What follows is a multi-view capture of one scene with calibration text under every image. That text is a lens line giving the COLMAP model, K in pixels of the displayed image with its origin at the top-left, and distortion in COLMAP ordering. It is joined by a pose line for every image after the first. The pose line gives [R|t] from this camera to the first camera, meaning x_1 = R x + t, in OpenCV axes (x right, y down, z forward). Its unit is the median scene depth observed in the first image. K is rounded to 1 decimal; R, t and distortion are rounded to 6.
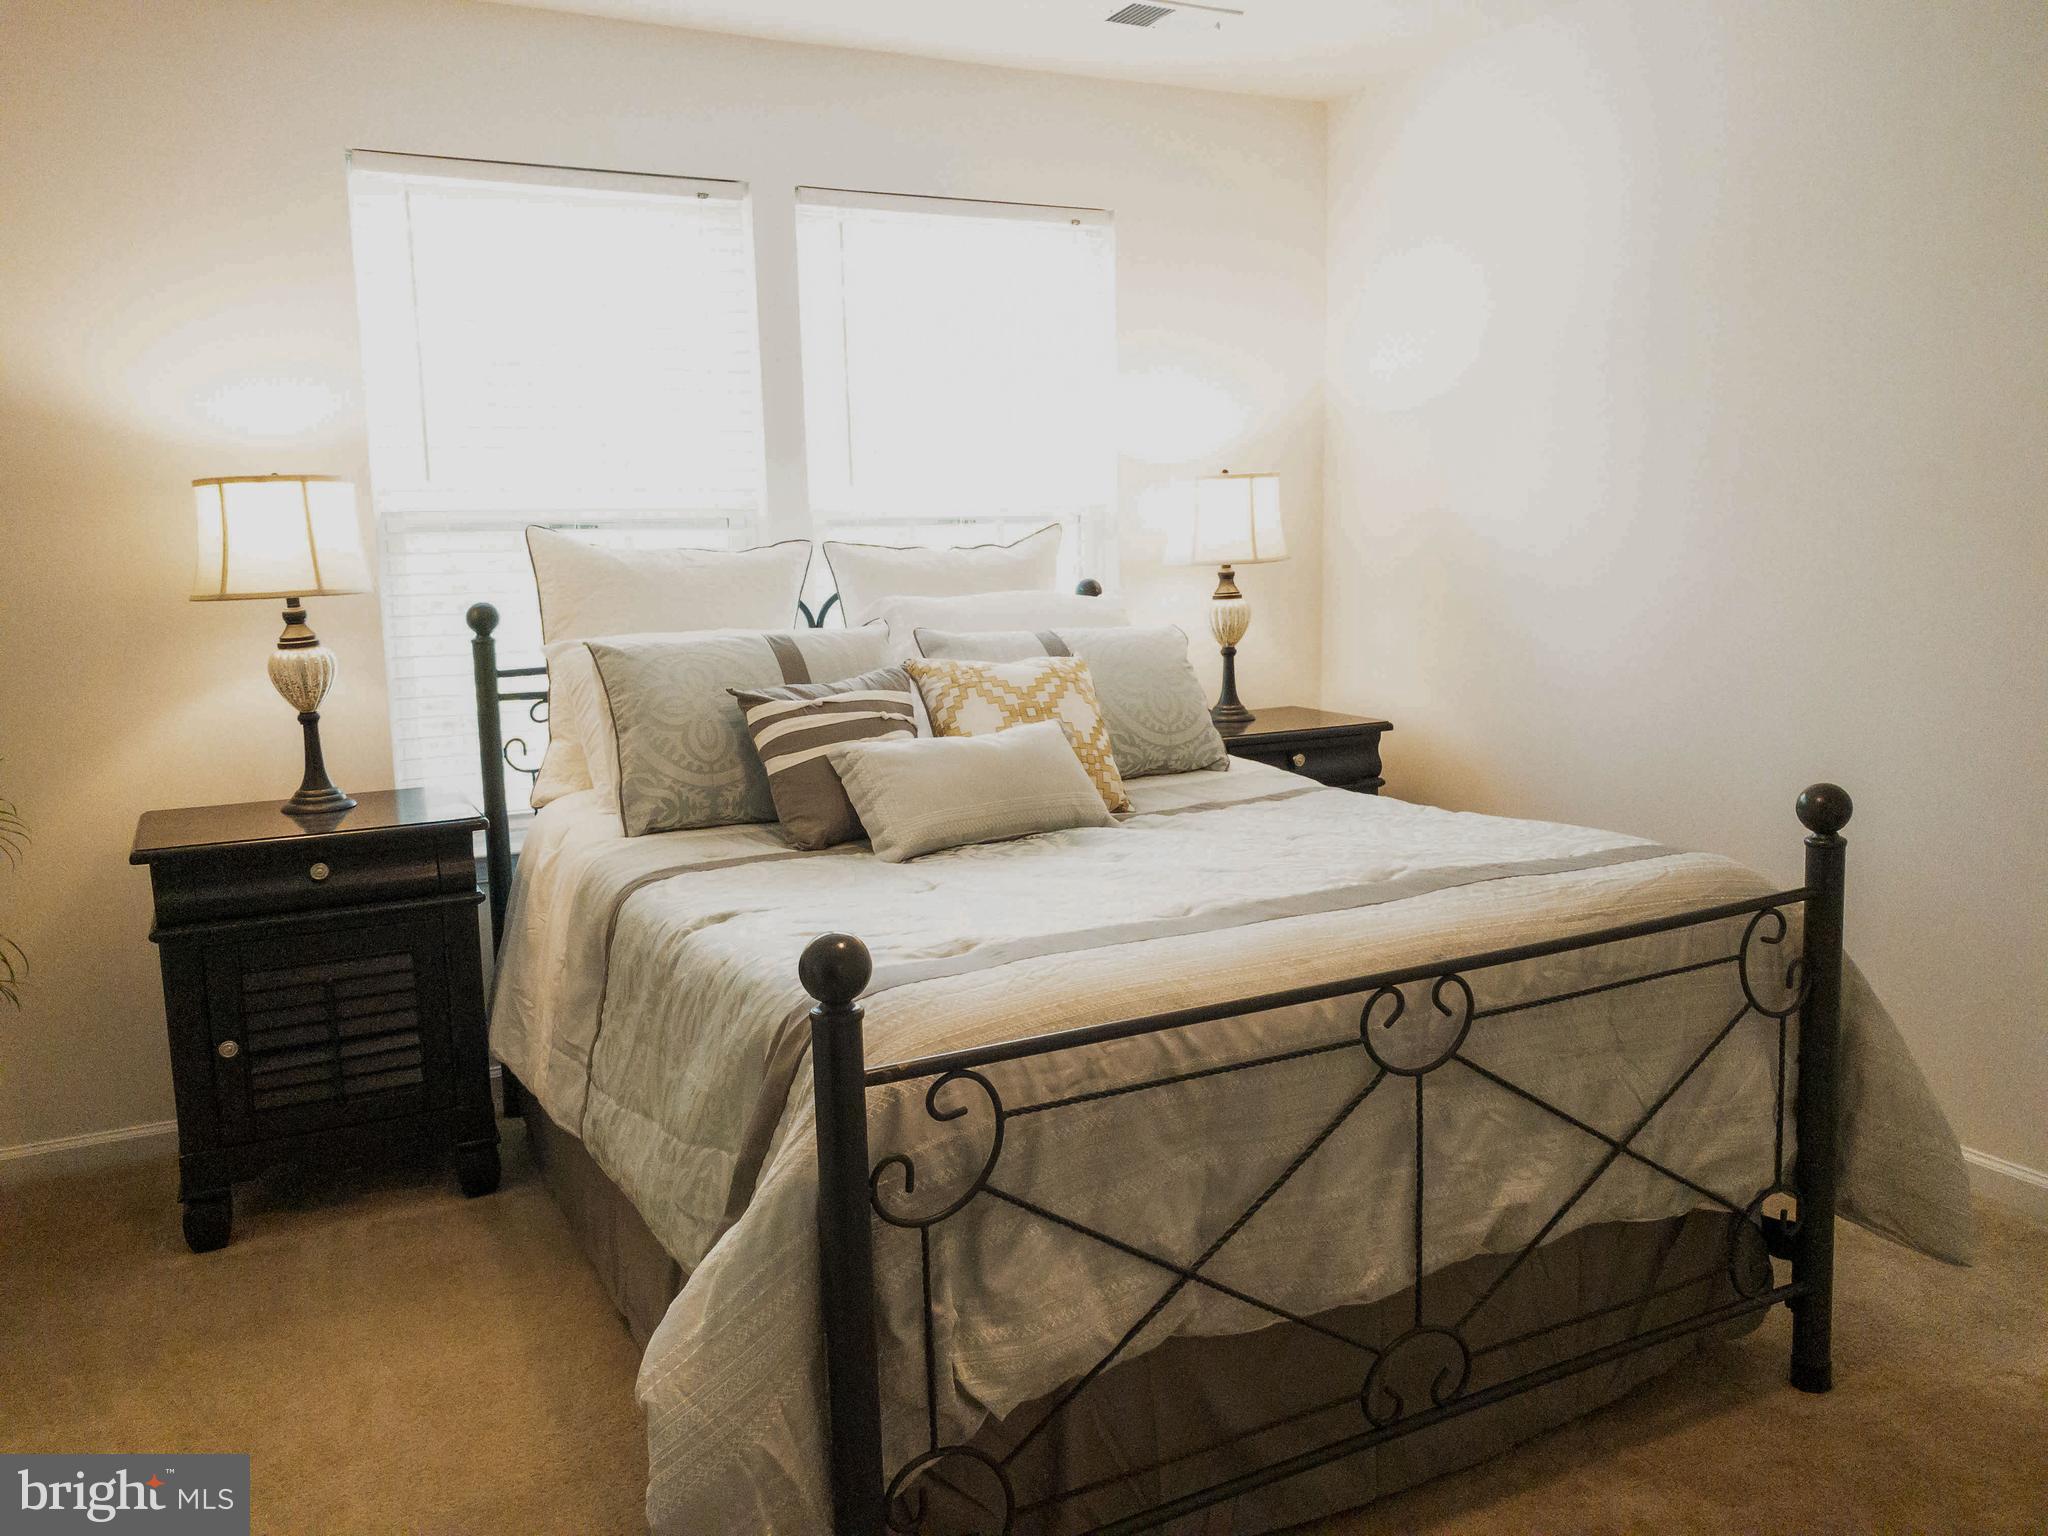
lens RADIAL K [[1558.8, 0, 1019.8], [0, 1558.8, 764.7], [0, 0, 1]] dist [0.053389, -0.081752]
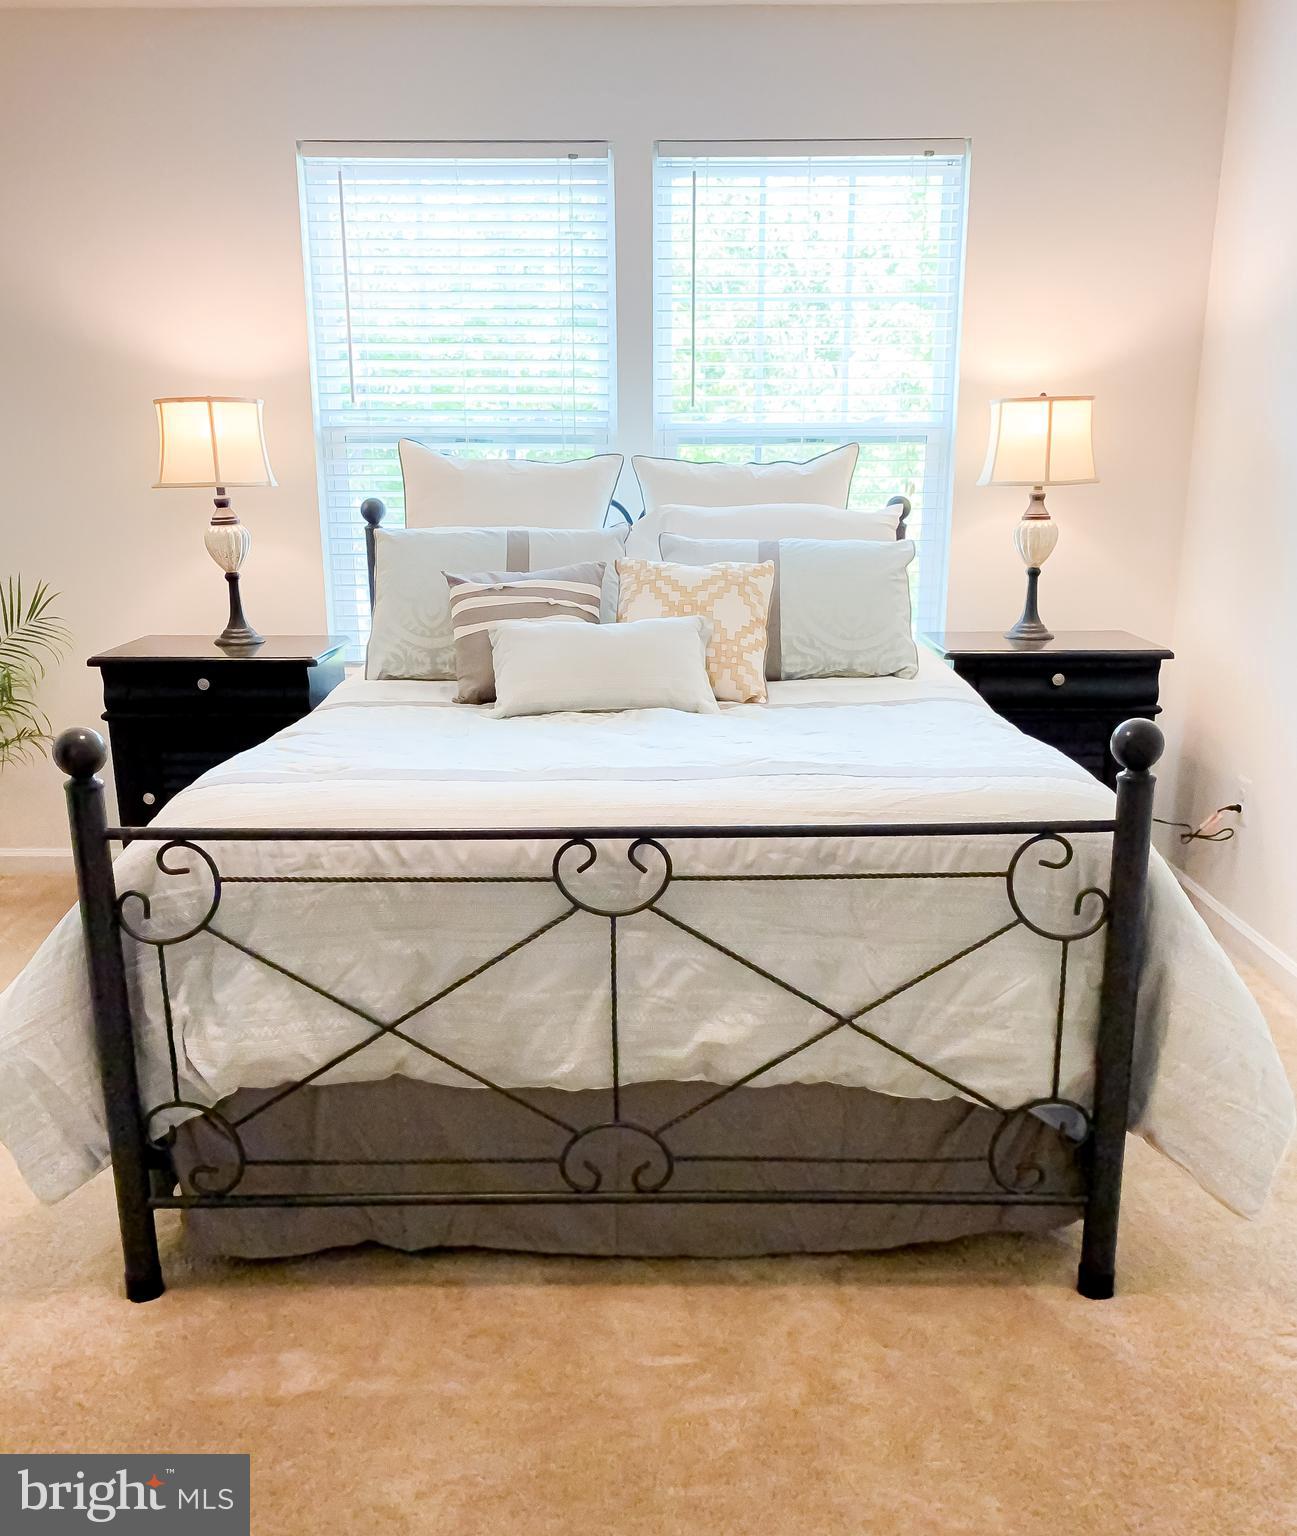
lens RADIAL K [[1372.6, 0, 648.7], [0, 1372.6, 843.2], [0, 0, 1]] dist [0.128267, -0.334819]
pose [[0.886435, 0.143206, -0.440142, 0.643998], [-0.086597, 0.985453, 0.146227, -0.012384], [0.454680, -0.091506, 0.885942, 0.073747]]
